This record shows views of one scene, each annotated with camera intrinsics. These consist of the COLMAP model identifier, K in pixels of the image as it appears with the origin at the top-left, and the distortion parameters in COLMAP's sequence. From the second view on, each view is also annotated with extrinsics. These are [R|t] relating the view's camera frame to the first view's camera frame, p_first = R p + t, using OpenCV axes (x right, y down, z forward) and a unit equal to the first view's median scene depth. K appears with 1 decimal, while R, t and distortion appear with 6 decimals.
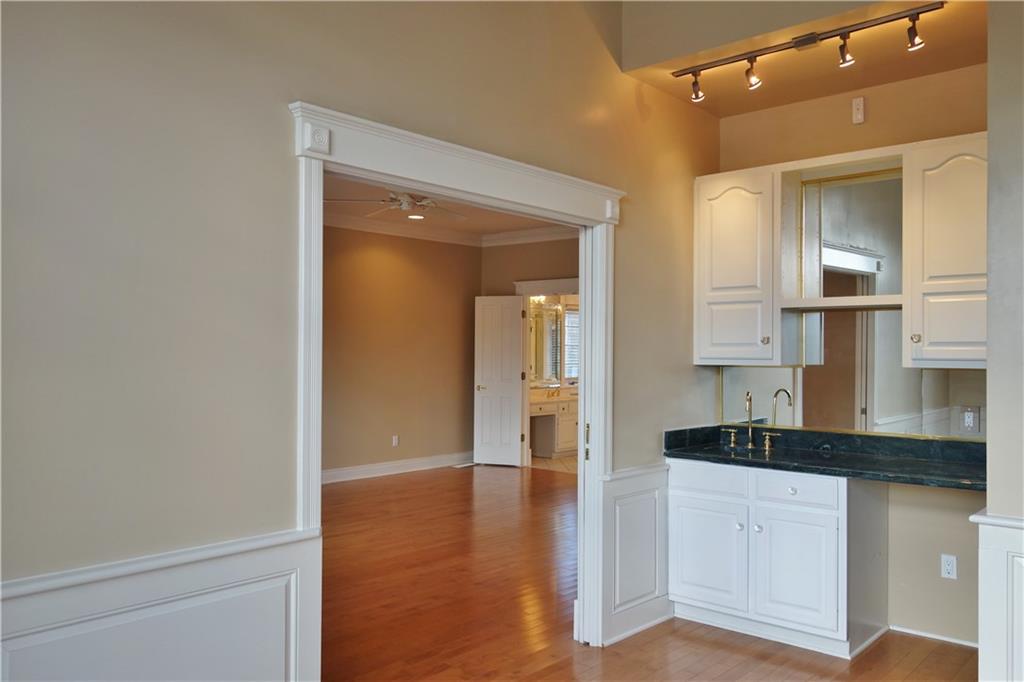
lens RADIAL K [[806.8, 0, 512.0], [0, 806.8, 341.0], [0, 0, 1]] dist [0.006194, -0.008194]
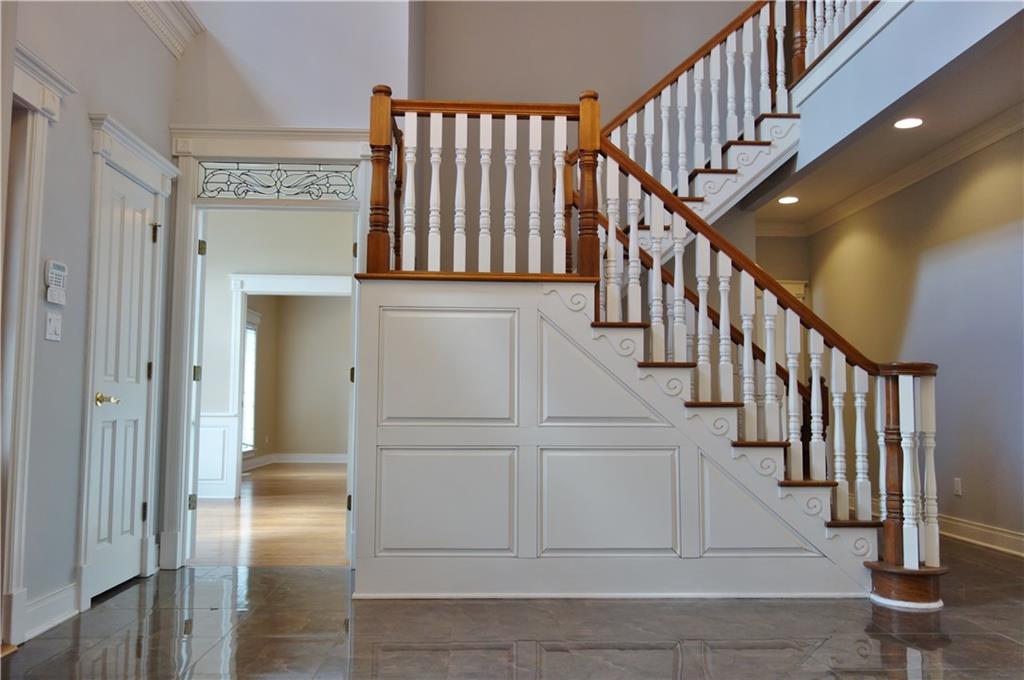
lens RADIAL K [[806.8, 0, 512.0], [0, 806.8, 340.0], [0, 0, 1]] dist [0.006194, -0.008194]
pose [[0.702683, -0.058459, -0.709097, 1.929050], [0.006024, 0.997072, -0.076231, 0.144723], [0.711477, 0.049294, 0.700978, -0.279438]]
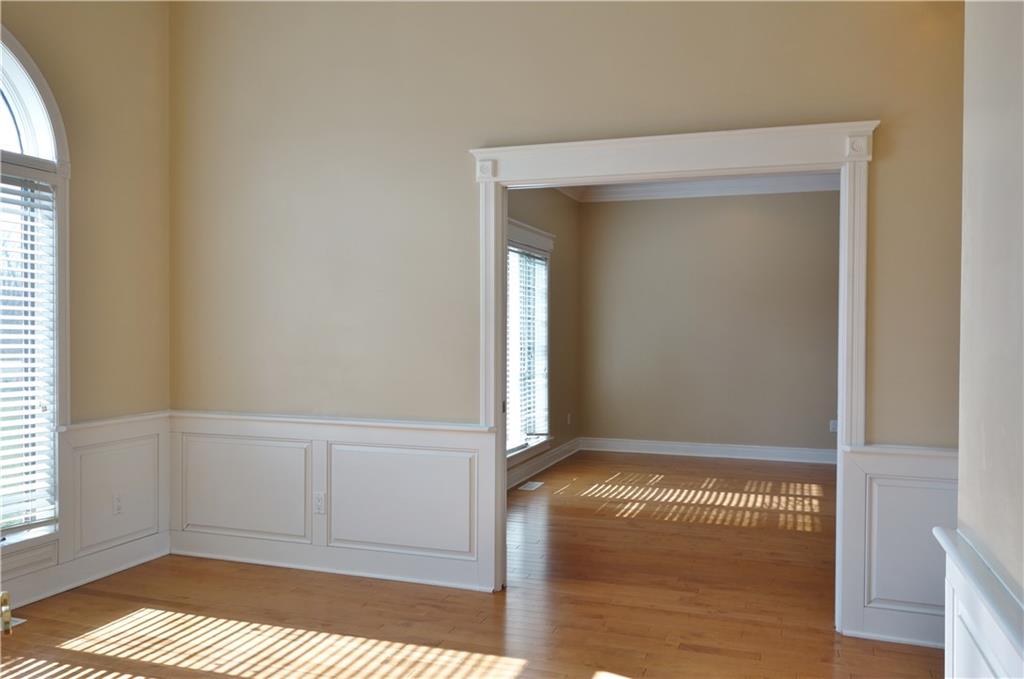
lens RADIAL K [[806.8, 0, 512.0], [0, 806.8, 339.5], [0, 0, 1]] dist [0.006194, -0.008194]
pose [[0.385332, 0.008715, -0.922737, 0.860246], [0.006821, 0.999901, 0.012292, 0.037677], [0.922753, -0.011030, 0.385235, 0.339399]]
